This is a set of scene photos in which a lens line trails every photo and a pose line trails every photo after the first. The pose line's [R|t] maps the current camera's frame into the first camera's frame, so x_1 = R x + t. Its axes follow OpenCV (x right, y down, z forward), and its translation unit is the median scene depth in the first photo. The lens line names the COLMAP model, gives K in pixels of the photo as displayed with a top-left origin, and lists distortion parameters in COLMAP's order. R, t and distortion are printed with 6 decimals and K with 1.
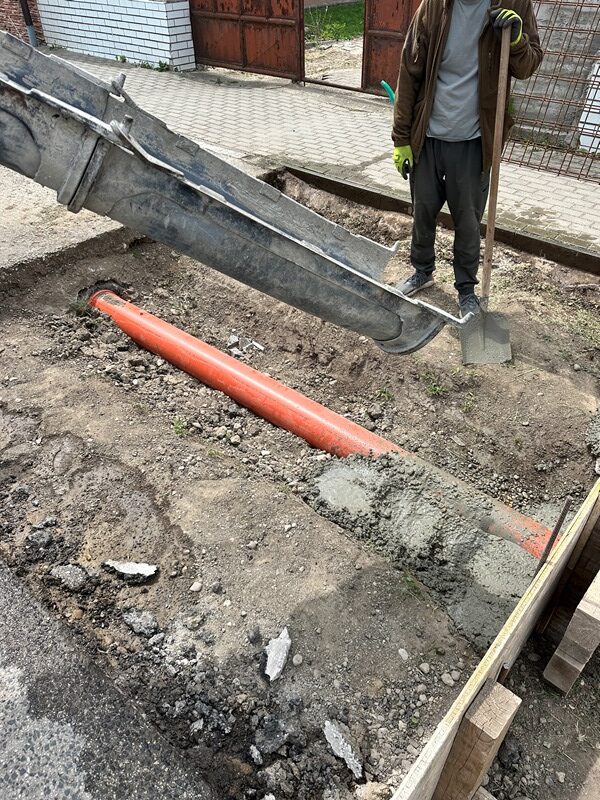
lens RADIAL K [[572.1, 0, 300.0], [0, 572.1, 400.0], [0, 0, 1]] dist [-0.004489, -0.000954]
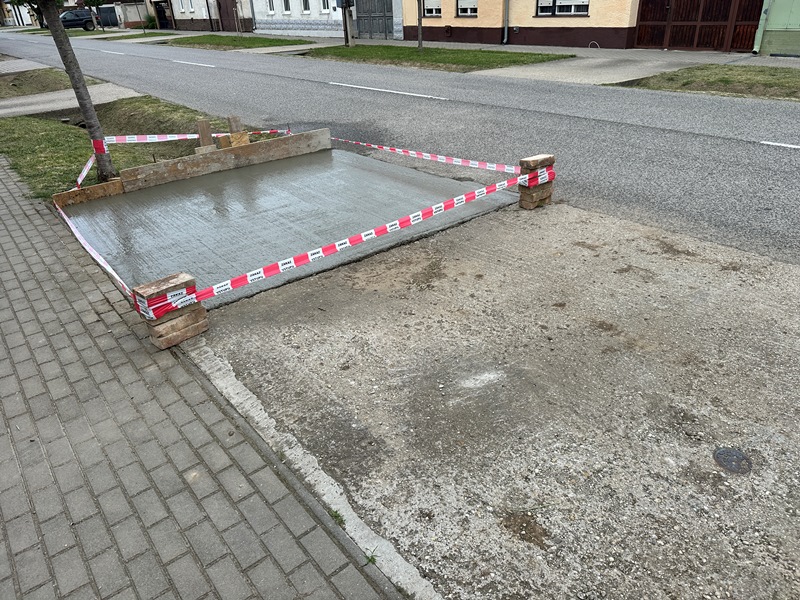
lens RADIAL K [[550.3, 0, 400.0], [0, 550.3, 300.0], [0, 0, 1]] dist [0.040440, -0.048466]
pose [[-0.984191, -0.039795, 0.172583, -0.285794], [0.146872, 0.361188, 0.920854, -0.653389], [-0.098980, 0.931644, -0.349633, 0.742013]]
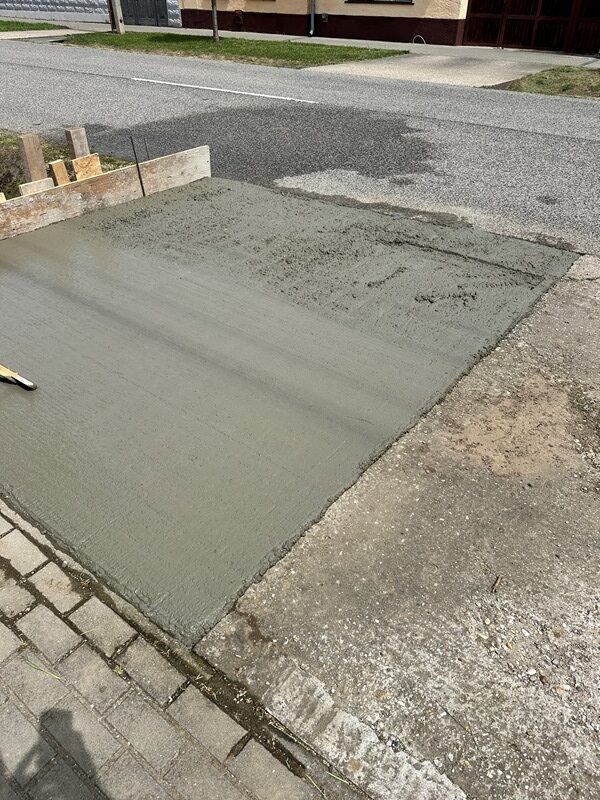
lens RADIAL K [[550.3, 0, 300.0], [0, 550.3, 400.0], [0, 0, 1]] dist [0.040440, -0.048466]
pose [[-0.997856, 0.041582, -0.050536, -0.051015], [-0.040131, 0.221184, 0.974406, -0.472506], [0.051695, 0.974345, -0.219041, 0.582578]]
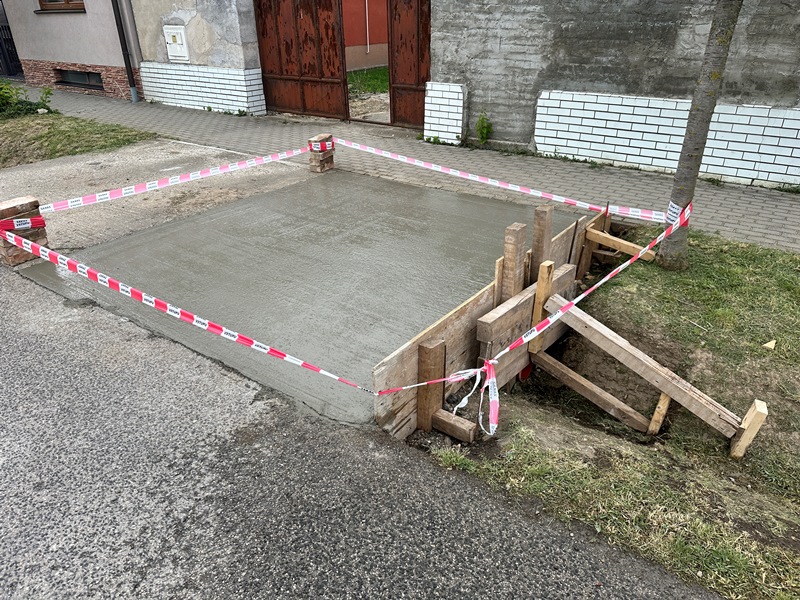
lens RADIAL K [[550.3, 0, 400.0], [0, 550.3, 300.0], [0, 0, 1]] dist [0.040440, -0.048466]
pose [[0.995876, -0.051521, 0.074673, 0.006389], [0.065914, 0.976468, -0.205344, 0.123183], [-0.062337, 0.209419, 0.975837, -0.178754]]
